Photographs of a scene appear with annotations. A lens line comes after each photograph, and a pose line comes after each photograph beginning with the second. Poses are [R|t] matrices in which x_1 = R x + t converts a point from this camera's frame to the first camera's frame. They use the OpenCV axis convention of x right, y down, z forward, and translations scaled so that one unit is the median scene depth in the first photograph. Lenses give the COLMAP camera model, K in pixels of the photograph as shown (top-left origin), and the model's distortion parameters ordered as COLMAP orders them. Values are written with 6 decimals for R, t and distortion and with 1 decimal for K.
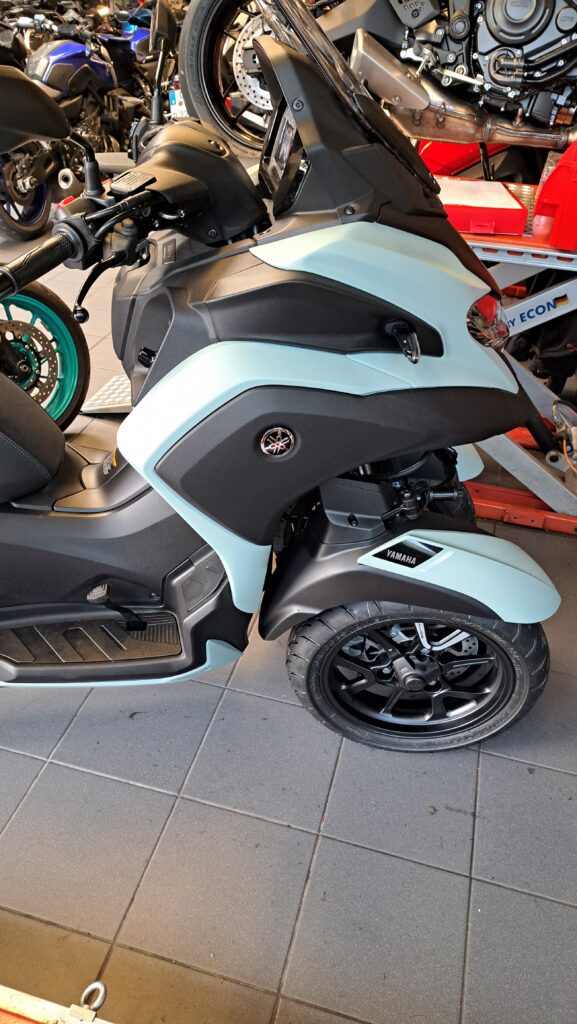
lens RADIAL K [[745.8, 0, 294.3], [0, 745.8, 507.6], [0, 0, 1]] dist [0.033913, -0.053765]
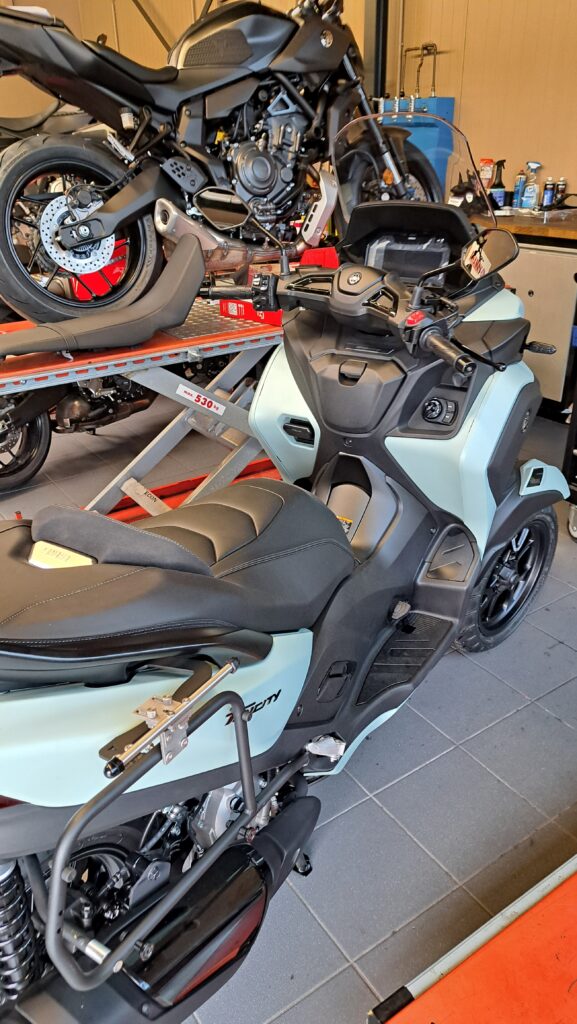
lens RADIAL K [[745.8, 0, 294.3], [0, 745.8, 507.6], [0, 0, 1]] dist [0.033913, -0.053765]
pose [[0.653372, -0.386825, 0.650746, -0.811861], [0.483891, 0.874469, 0.033970, -0.118577], [-0.582198, 0.292695, 0.758535, 0.061482]]
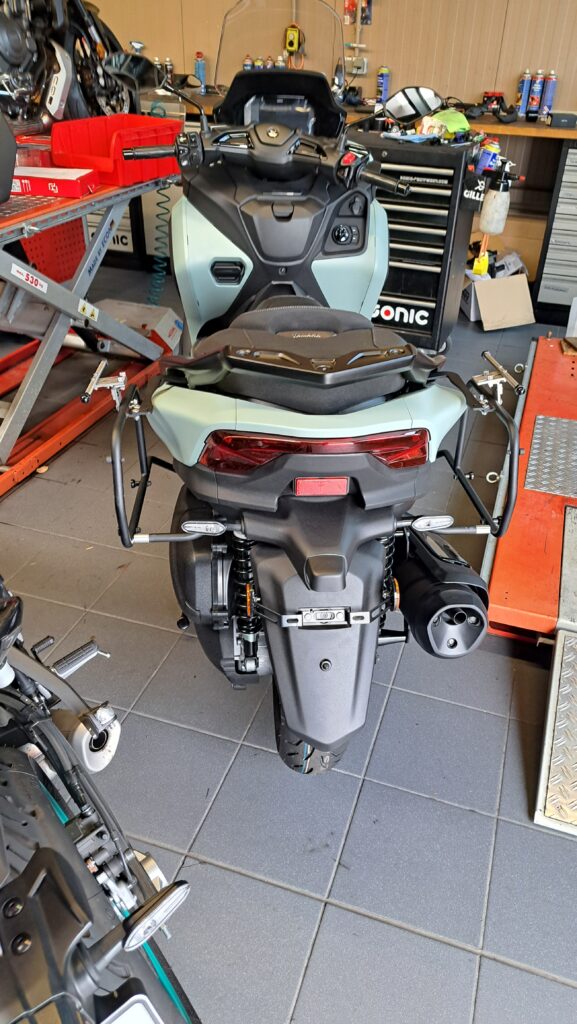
lens RADIAL K [[745.8, 0, 294.3], [0, 745.8, 507.6], [0, 0, 1]] dist [0.033913, -0.053765]
pose [[0.066224, -0.578709, 0.812841, -1.291284], [0.560930, 0.695311, 0.449333, -0.377944], [-0.825210, 0.426190, 0.370661, 0.399897]]
